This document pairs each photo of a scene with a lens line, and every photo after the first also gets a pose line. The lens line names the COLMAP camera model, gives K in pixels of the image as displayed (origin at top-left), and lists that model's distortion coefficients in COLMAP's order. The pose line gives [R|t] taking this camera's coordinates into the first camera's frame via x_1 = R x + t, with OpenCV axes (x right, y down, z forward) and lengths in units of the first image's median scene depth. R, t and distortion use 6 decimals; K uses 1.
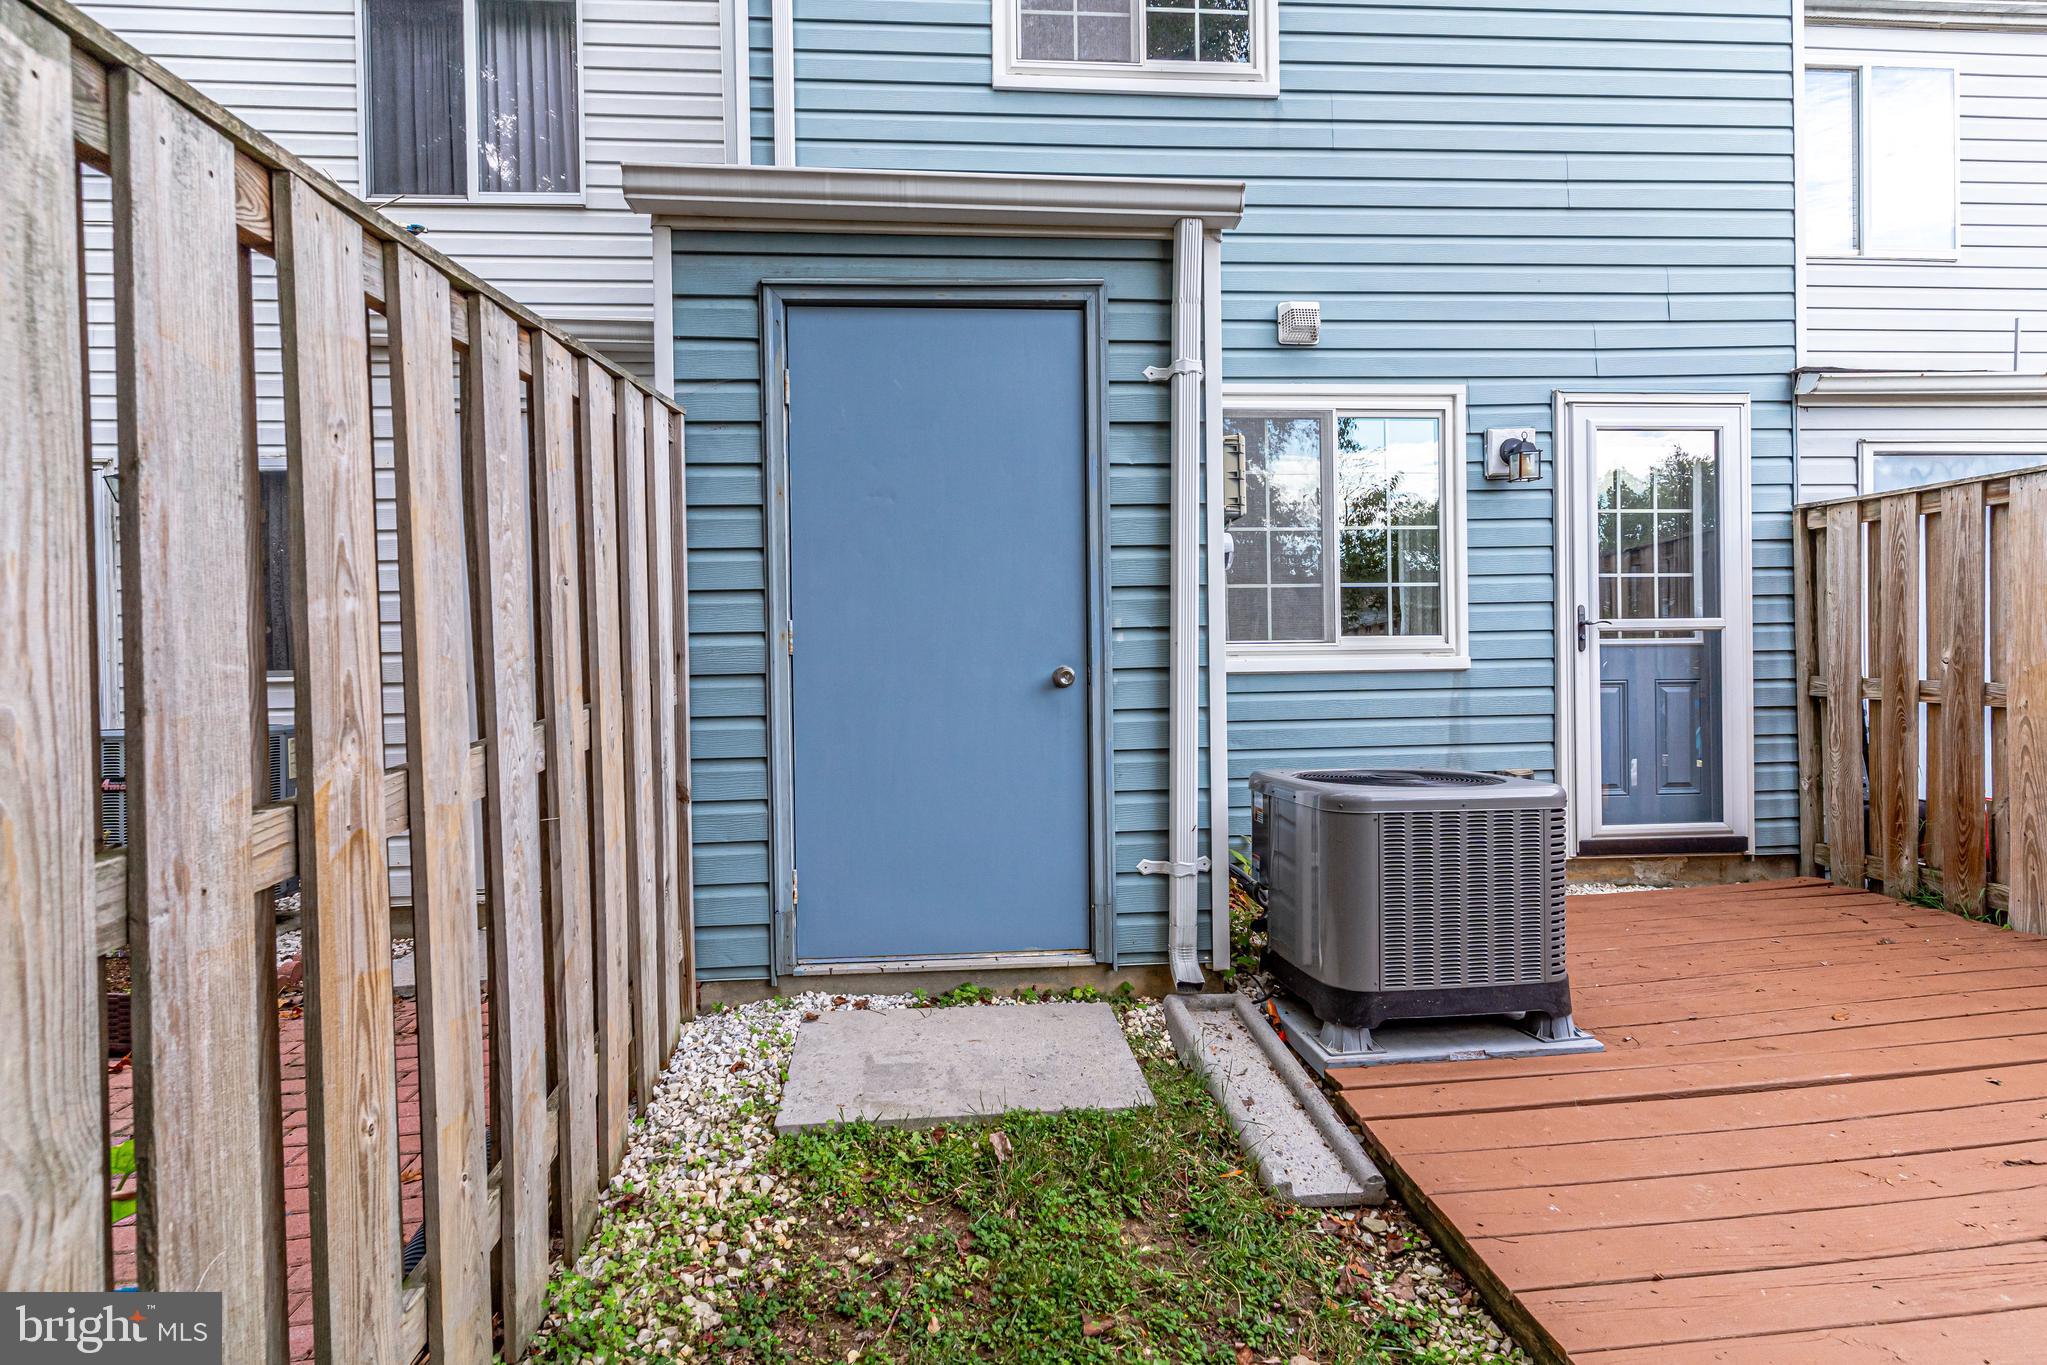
lens RADIAL K [[1030.8, 0, 1020.3], [0, 1030.8, 694.0], [0, 0, 1]] dist [0.002473, 0.001540]
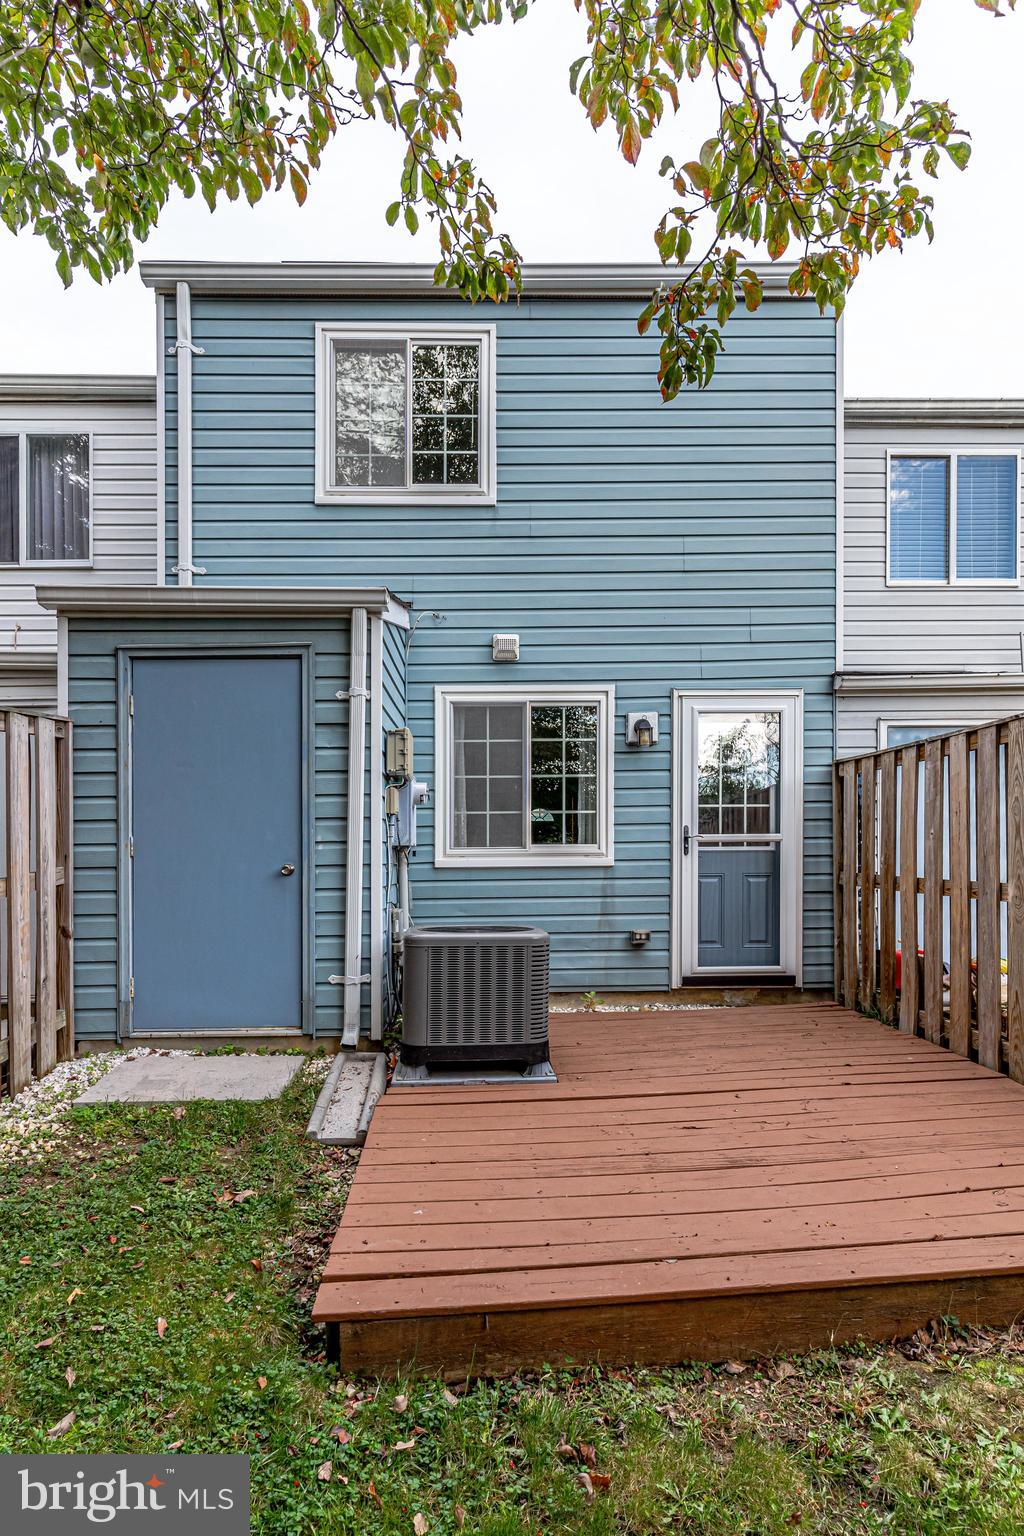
lens RADIAL K [[858.0, 0, 543.1], [0, 858.0, 867.5], [0, 0, 1]] dist [0.006649, -0.000565]
pose [[0.998905, 0.006504, -0.046321, 0.499936], [-0.007059, 0.999905, -0.011823, -0.006122], [0.046240, 0.012137, 0.998857, -0.400337]]
